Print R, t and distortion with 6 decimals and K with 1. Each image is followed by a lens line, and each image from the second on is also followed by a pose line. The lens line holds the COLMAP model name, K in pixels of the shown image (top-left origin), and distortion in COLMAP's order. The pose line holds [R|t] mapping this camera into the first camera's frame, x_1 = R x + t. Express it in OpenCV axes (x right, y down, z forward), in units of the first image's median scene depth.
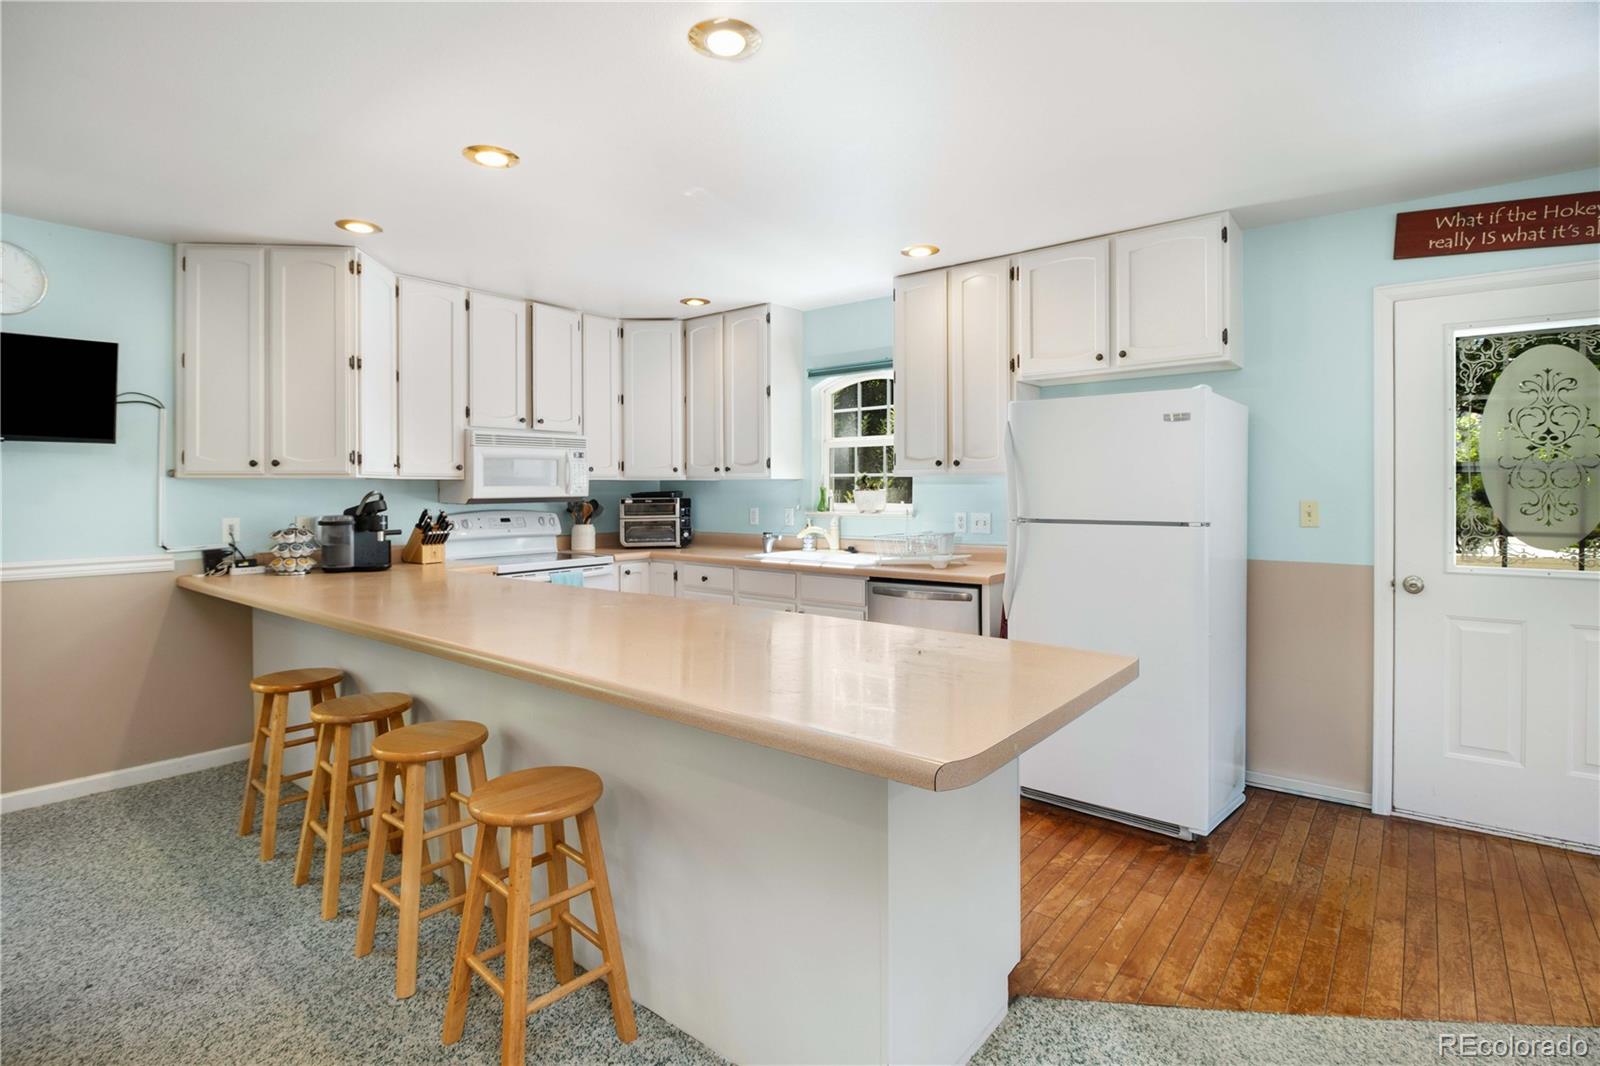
lens RADIAL K [[783.5, 0, 810.7], [0, 783.5, 488.5], [0, 0, 1]] dist [-0.014107, -0.004006]
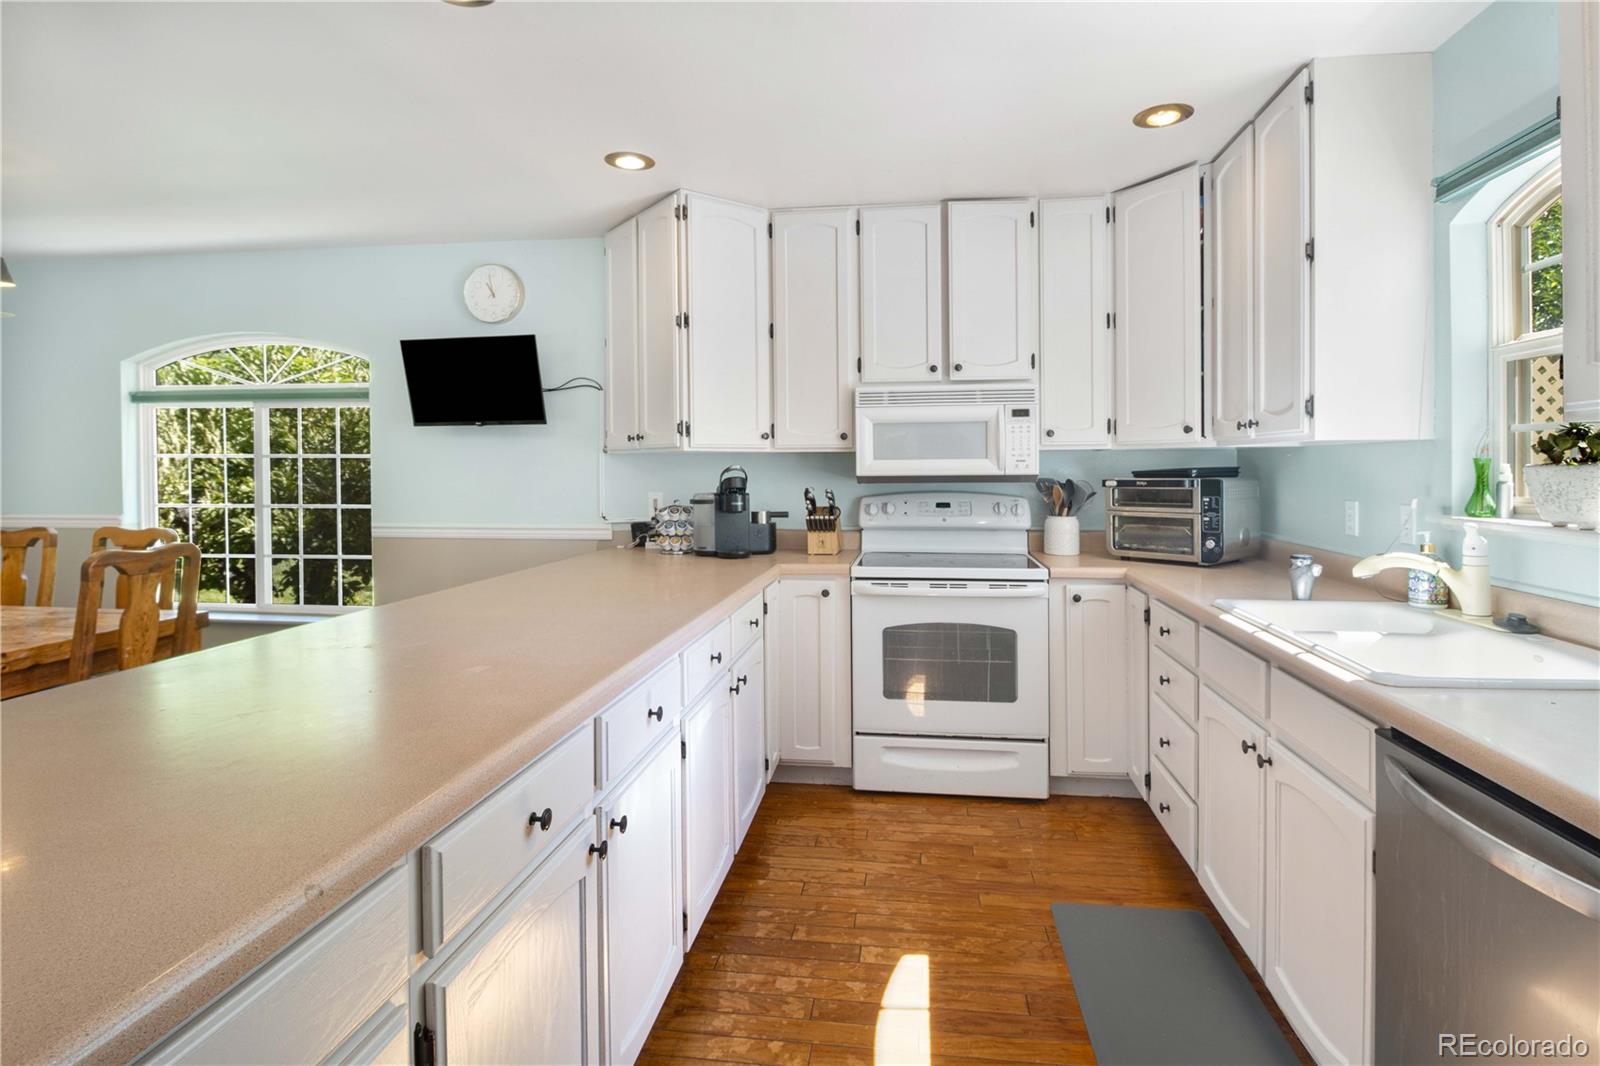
lens RADIAL K [[783.5, 0, 813.9], [0, 783.5, 468.2], [0, 0, 1]] dist [-0.014107, -0.004006]
pose [[0.507563, 0.003147, -0.861609, 0.178556], [0.002180, 0.999985, 0.004936, 0.001113], [0.861612, -0.004384, 0.507549, 0.477025]]
